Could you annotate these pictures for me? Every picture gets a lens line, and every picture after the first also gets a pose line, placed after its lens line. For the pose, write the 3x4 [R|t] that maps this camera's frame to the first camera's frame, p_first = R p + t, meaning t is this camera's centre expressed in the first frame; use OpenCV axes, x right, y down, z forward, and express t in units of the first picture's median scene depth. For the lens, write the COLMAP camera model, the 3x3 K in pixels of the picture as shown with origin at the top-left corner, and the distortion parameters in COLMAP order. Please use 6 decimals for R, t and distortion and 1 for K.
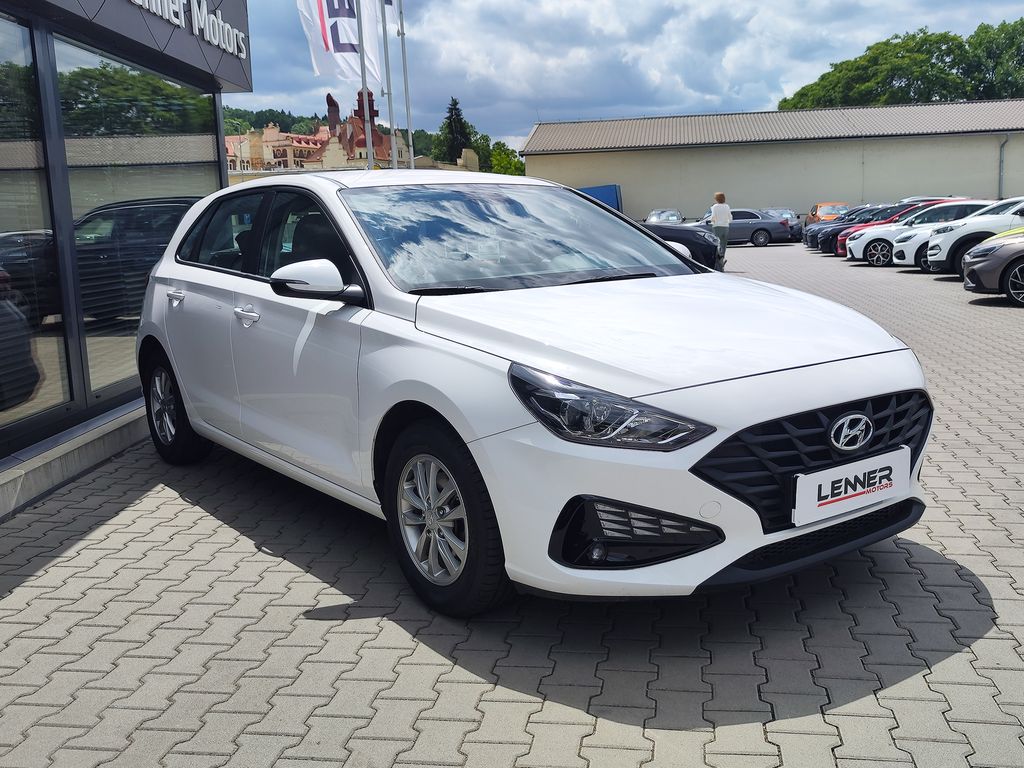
lens RADIAL K [[968.7, 0, 509.3], [0, 968.7, 397.0], [0, 0, 1]] dist [0.004901, -0.016195]
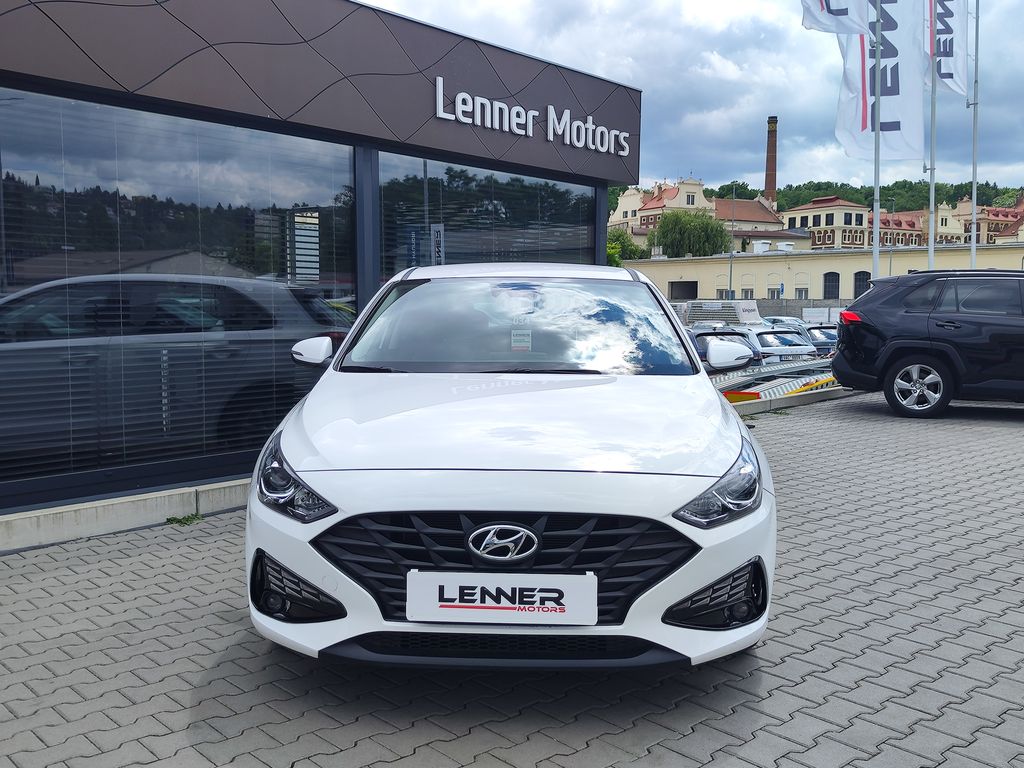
lens RADIAL K [[968.7, 0, 509.3], [0, 968.7, 397.0], [0, 0, 1]] dist [0.004901, -0.016195]
pose [[0.784525, 0.095528, -0.612695, 0.951104], [-0.140931, 0.989674, -0.026150, -0.084522], [0.603870, 0.106863, 0.789887, 0.224217]]
